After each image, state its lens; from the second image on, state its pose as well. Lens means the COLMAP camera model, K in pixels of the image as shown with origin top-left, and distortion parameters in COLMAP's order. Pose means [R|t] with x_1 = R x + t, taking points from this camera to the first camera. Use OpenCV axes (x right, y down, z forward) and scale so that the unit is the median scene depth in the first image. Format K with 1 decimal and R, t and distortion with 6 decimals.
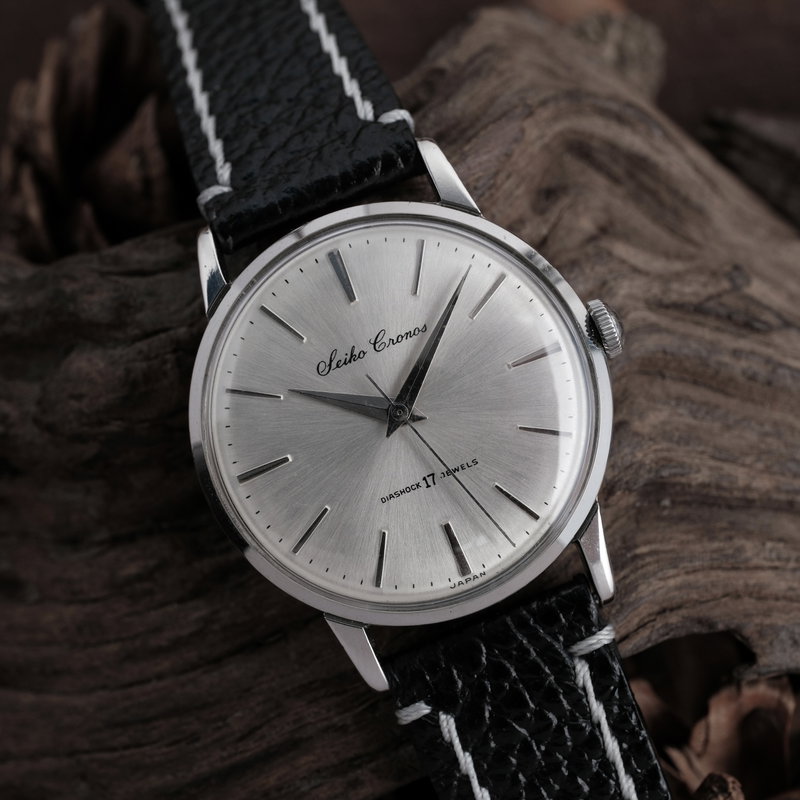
lens RADIAL K [[1790.6, 0, 397.8], [0, 1790.6, 399.6], [0, 0, 1]] dist [-0.131220, 0.000000]
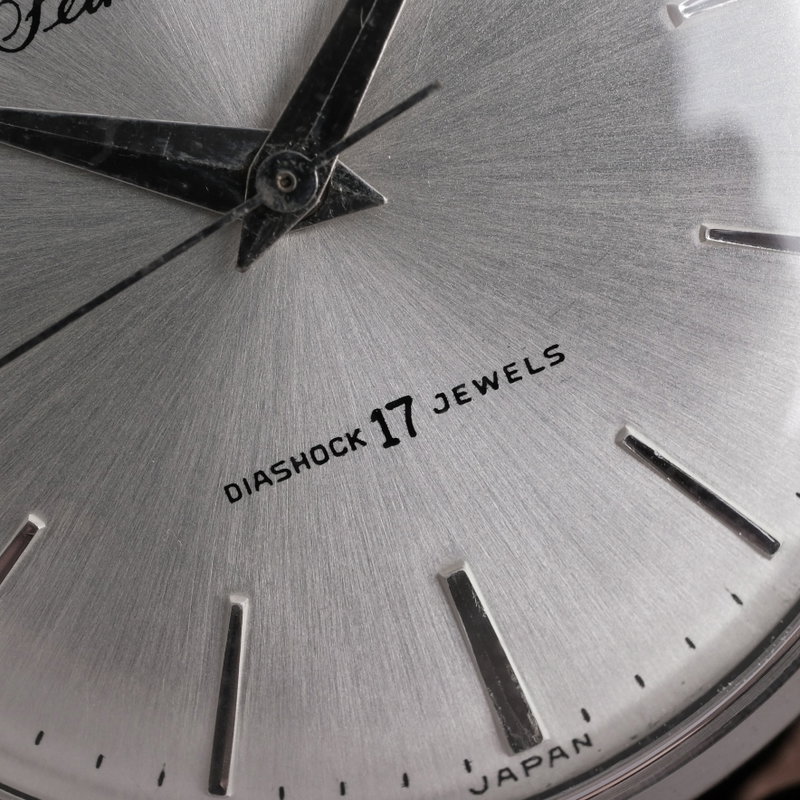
lens RADIAL K [[1790.6, 0, 399.6], [0, 1790.6, 396.8], [0, 0, 1]] dist [-0.131220, 0.000000]
pose [[0.998742, -0.012637, 0.048518, 0.004737], [0.006551, 0.992308, 0.123622, 0.006214], [-0.049707, -0.123149, 0.991143, 0.719236]]
